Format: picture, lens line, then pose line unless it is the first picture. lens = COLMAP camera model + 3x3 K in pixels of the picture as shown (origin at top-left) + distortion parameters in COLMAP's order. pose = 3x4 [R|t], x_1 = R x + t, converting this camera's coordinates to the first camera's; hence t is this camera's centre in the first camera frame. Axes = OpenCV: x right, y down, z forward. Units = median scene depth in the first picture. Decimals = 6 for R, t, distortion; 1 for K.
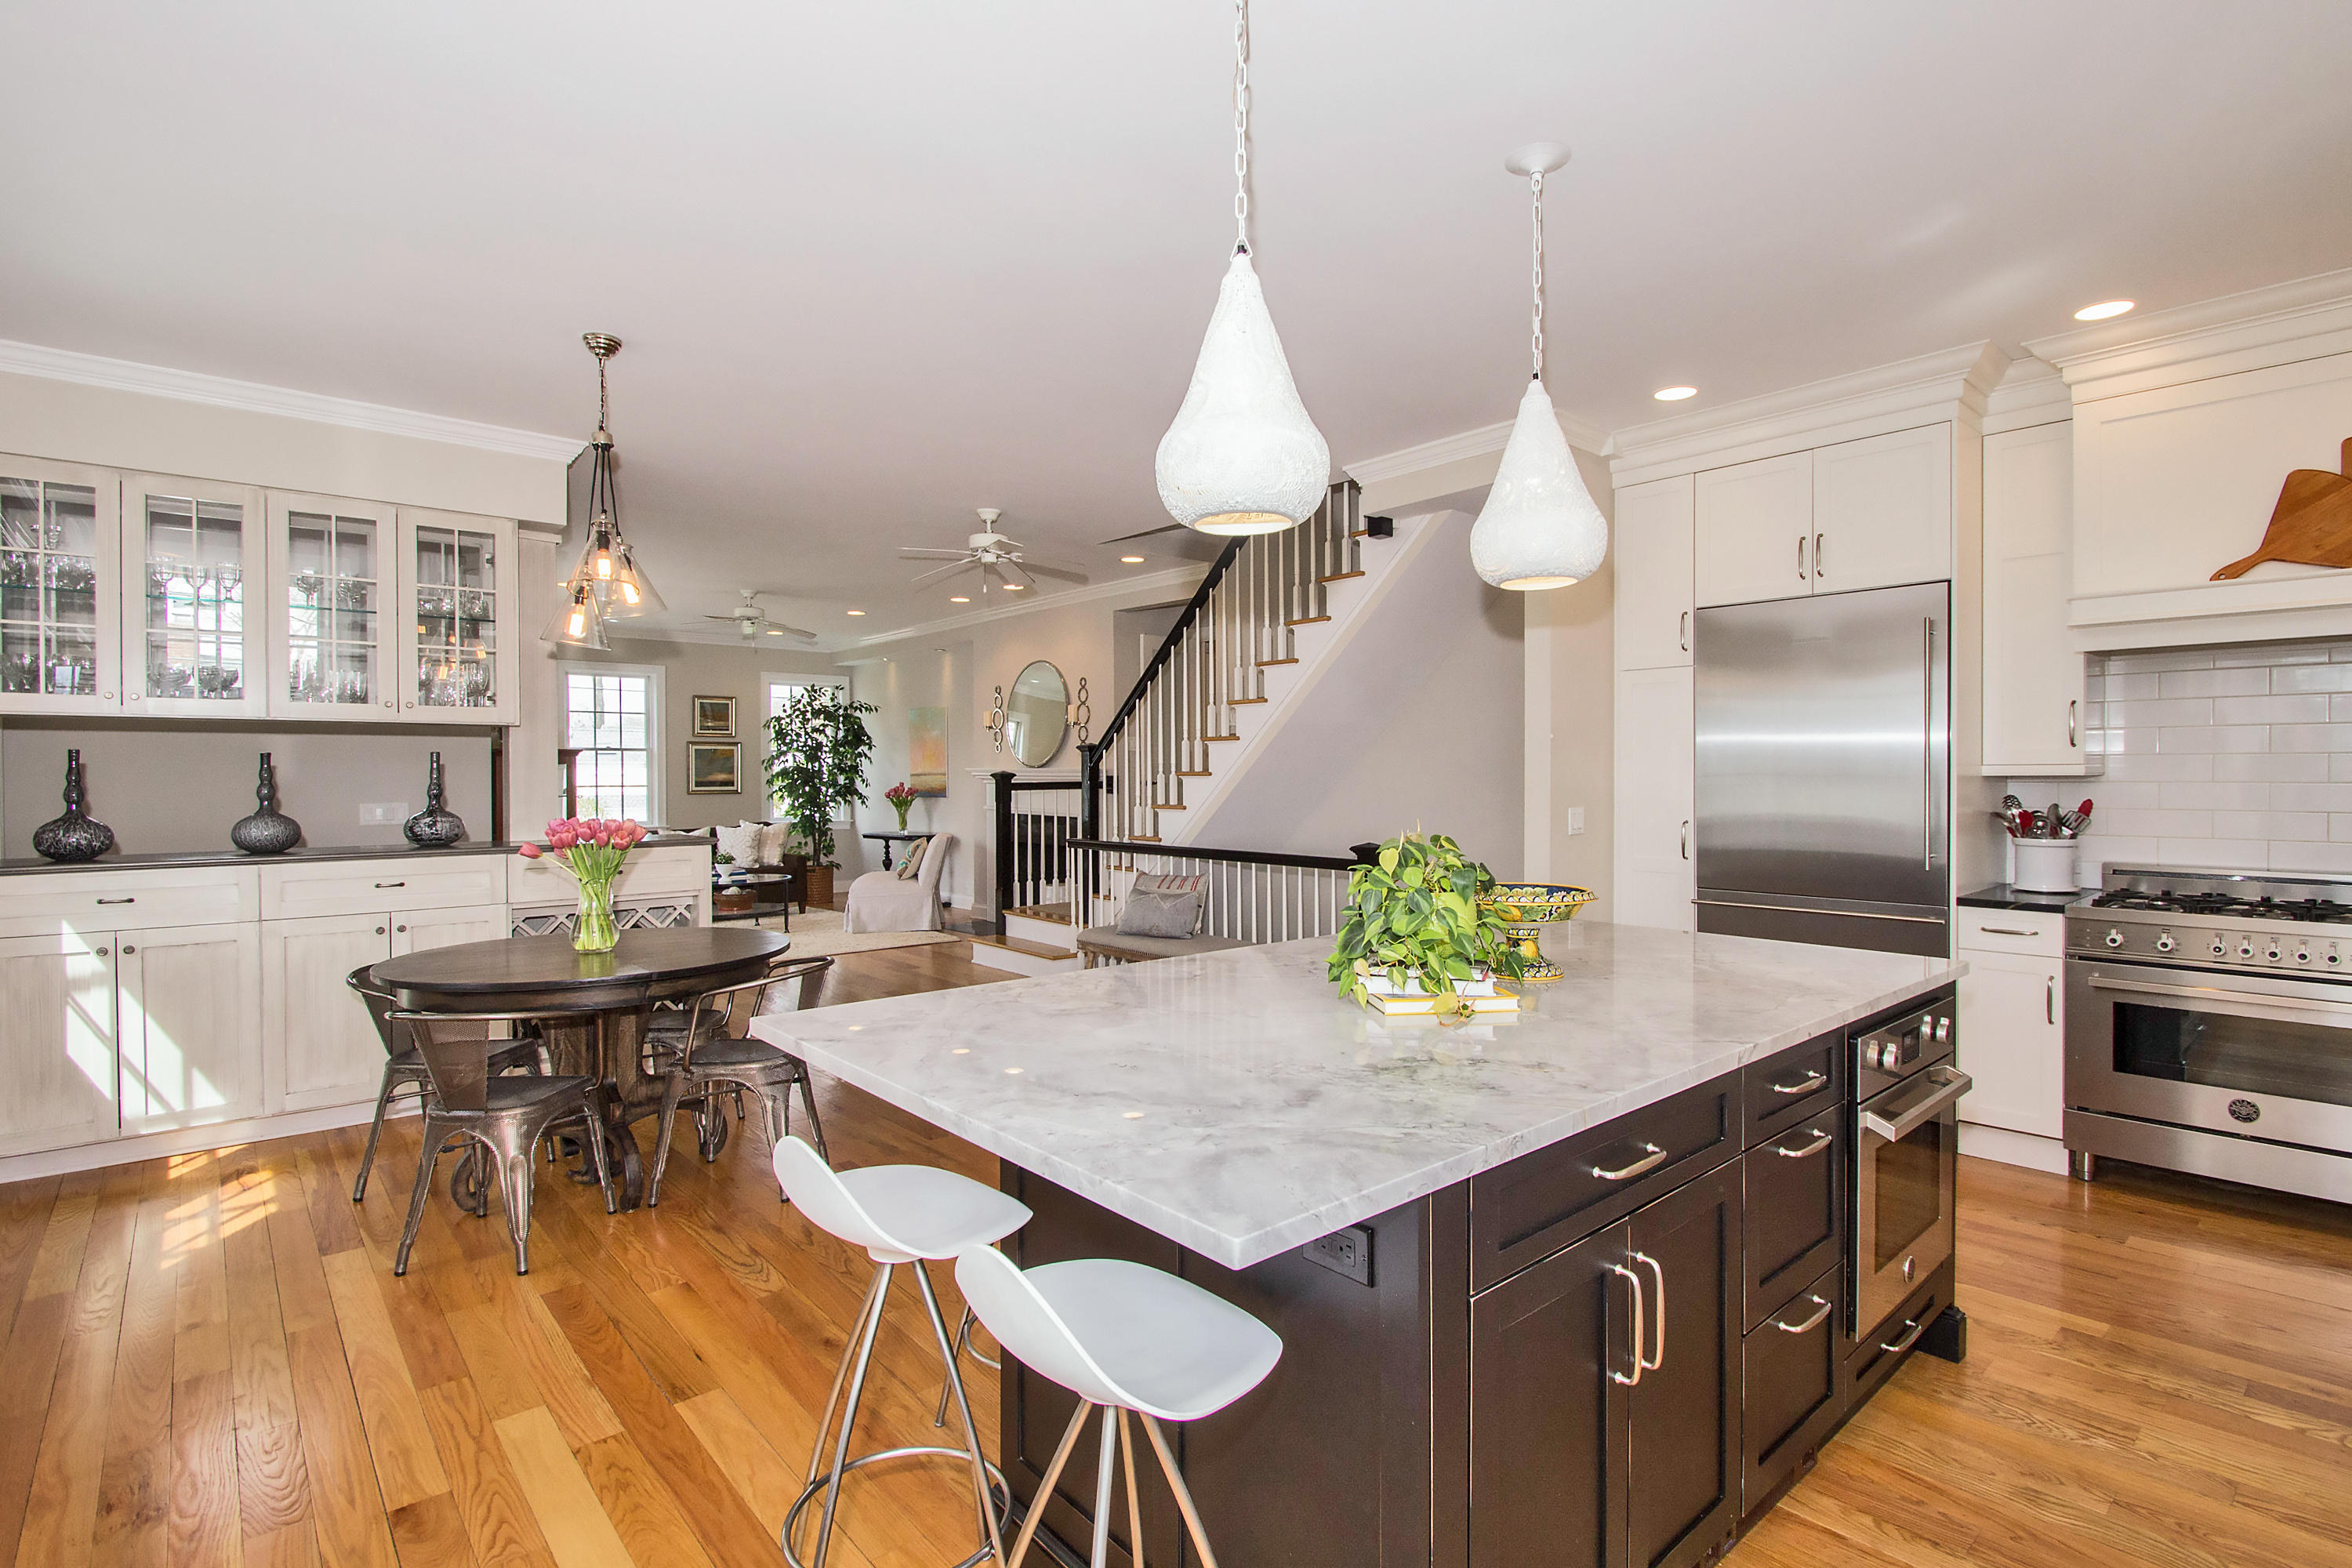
lens RADIAL K [[1112.6, 0, 1188.7], [0, 1112.6, 802.5], [0, 0, 1]] dist [0.004783, -0.004052]
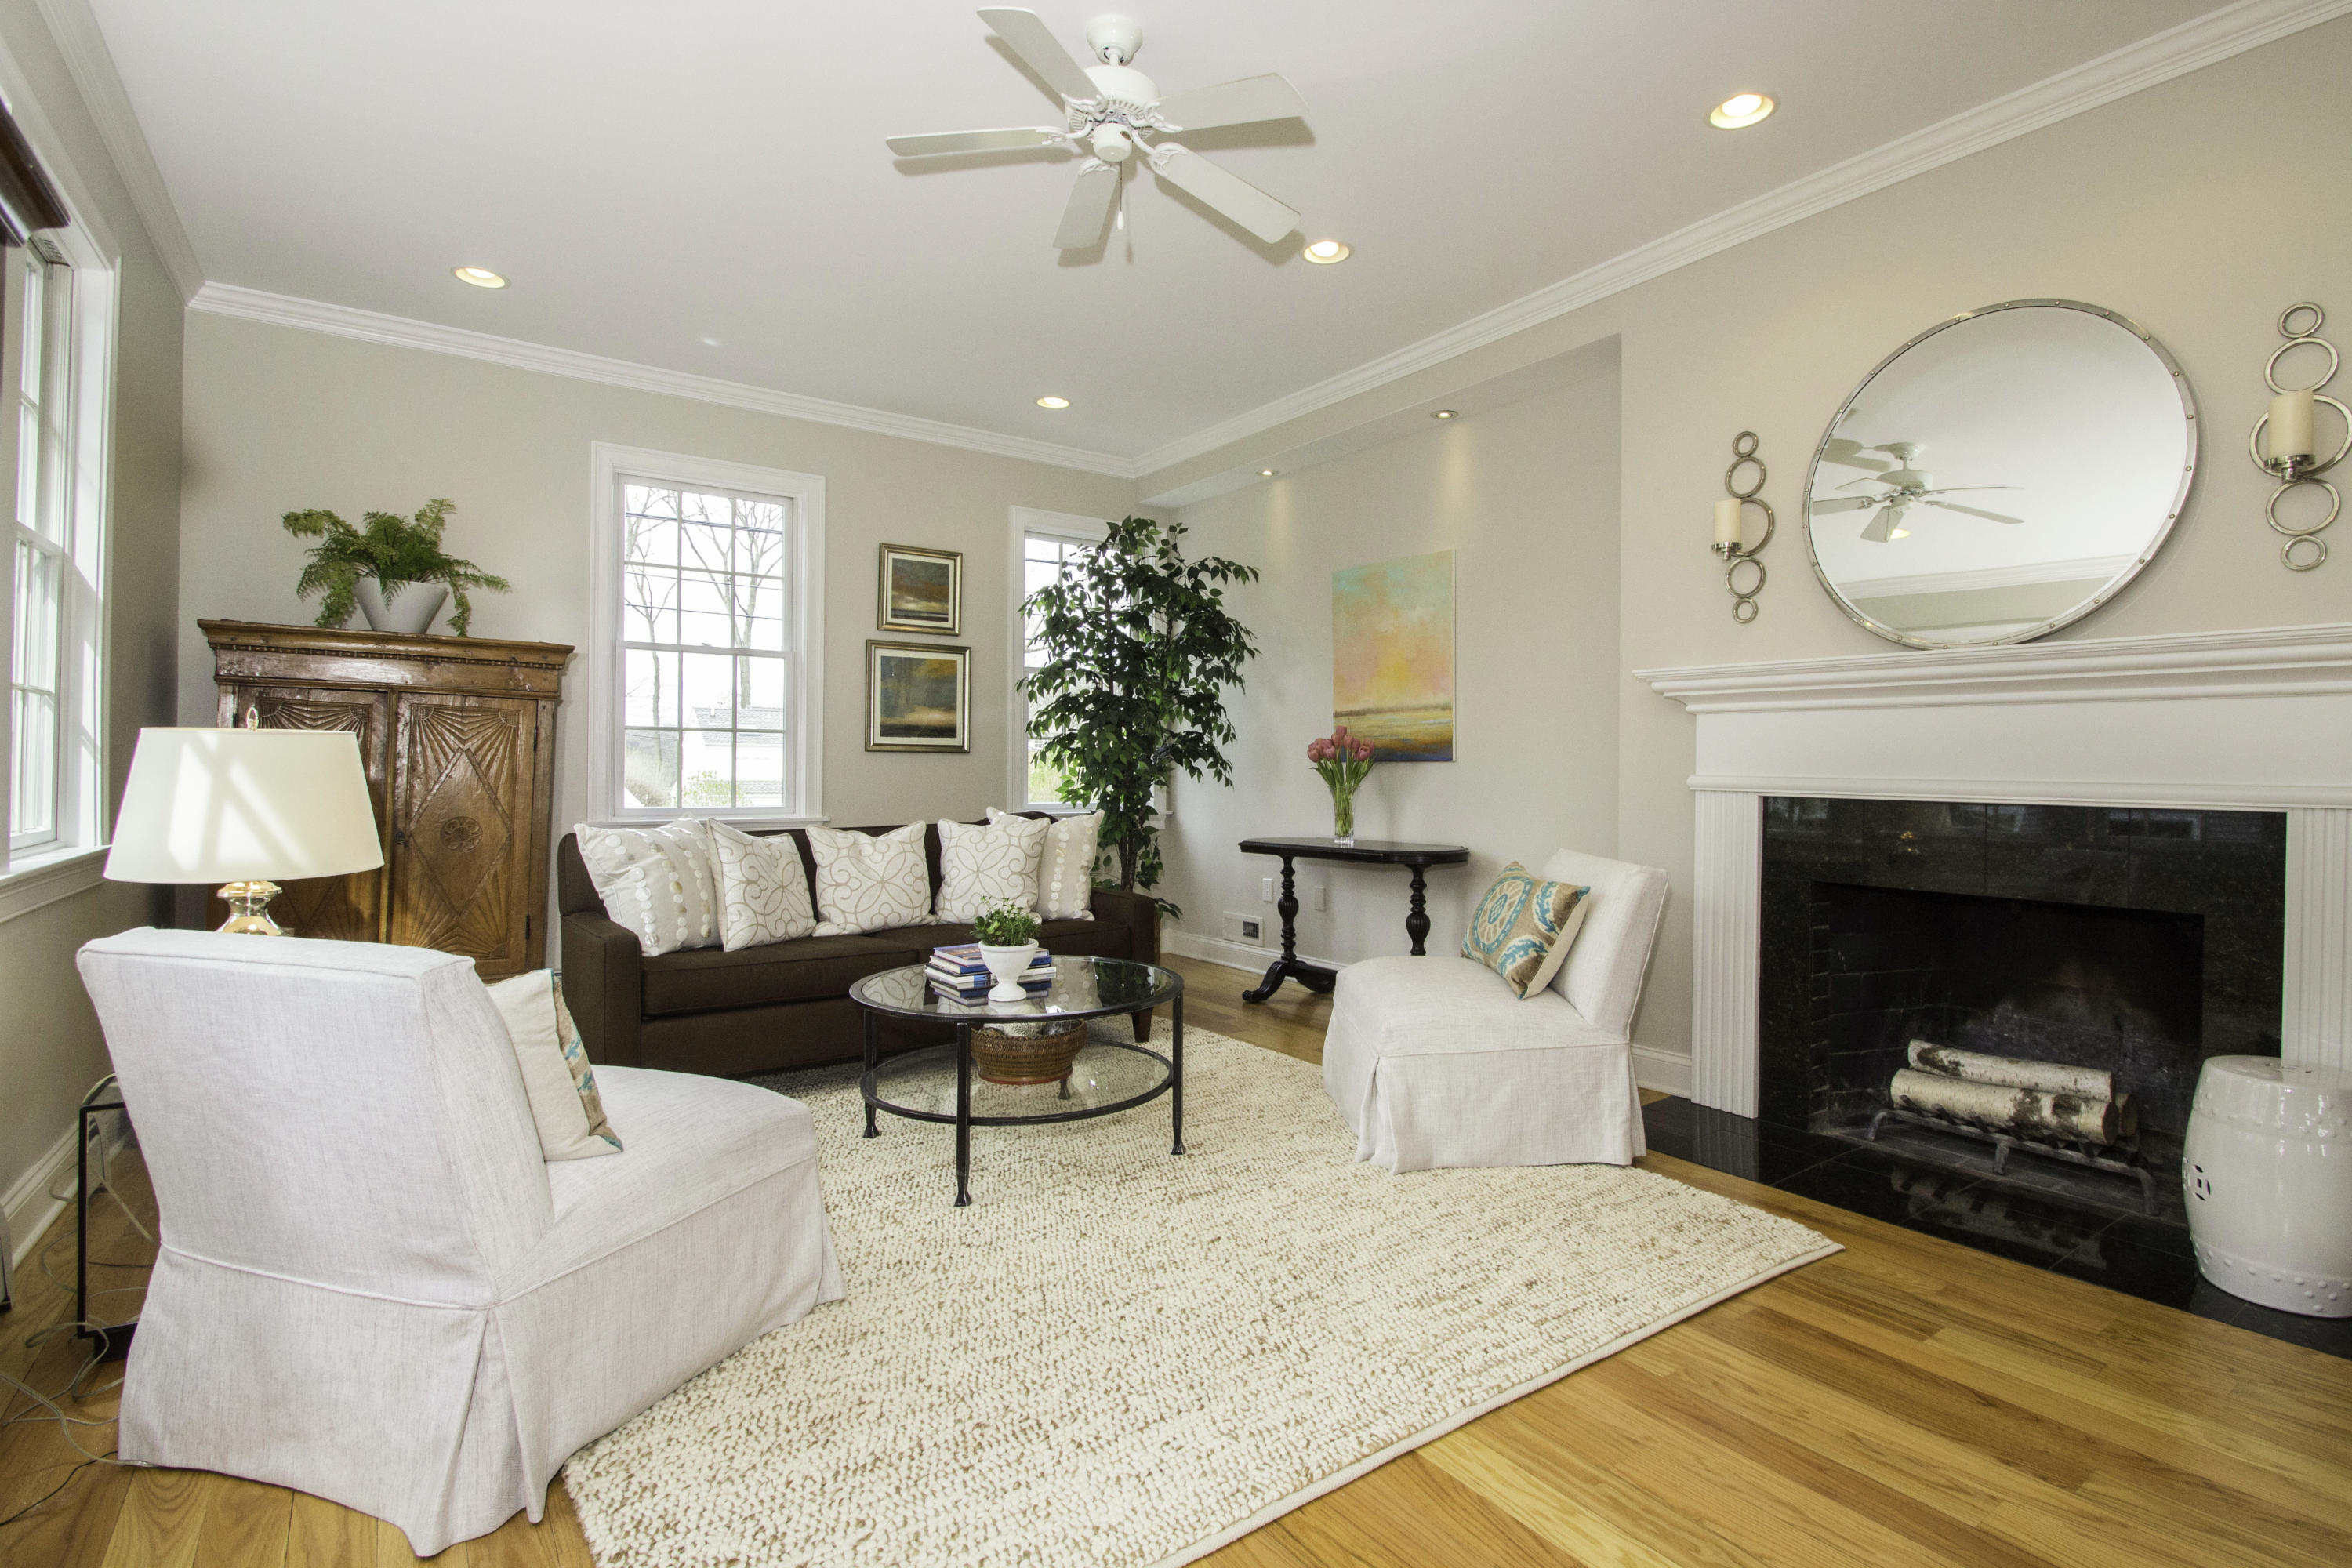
lens RADIAL K [[1112.6, 0, 1166.2], [0, 1112.6, 782.5], [0, 0, 1]] dist [0.004783, -0.004052]
pose [[0.991716, 0.011478, -0.127939, -0.263995], [-0.013721, 0.999767, -0.016667, 0.011863], [0.127718, 0.018285, 0.991642, 0.549786]]
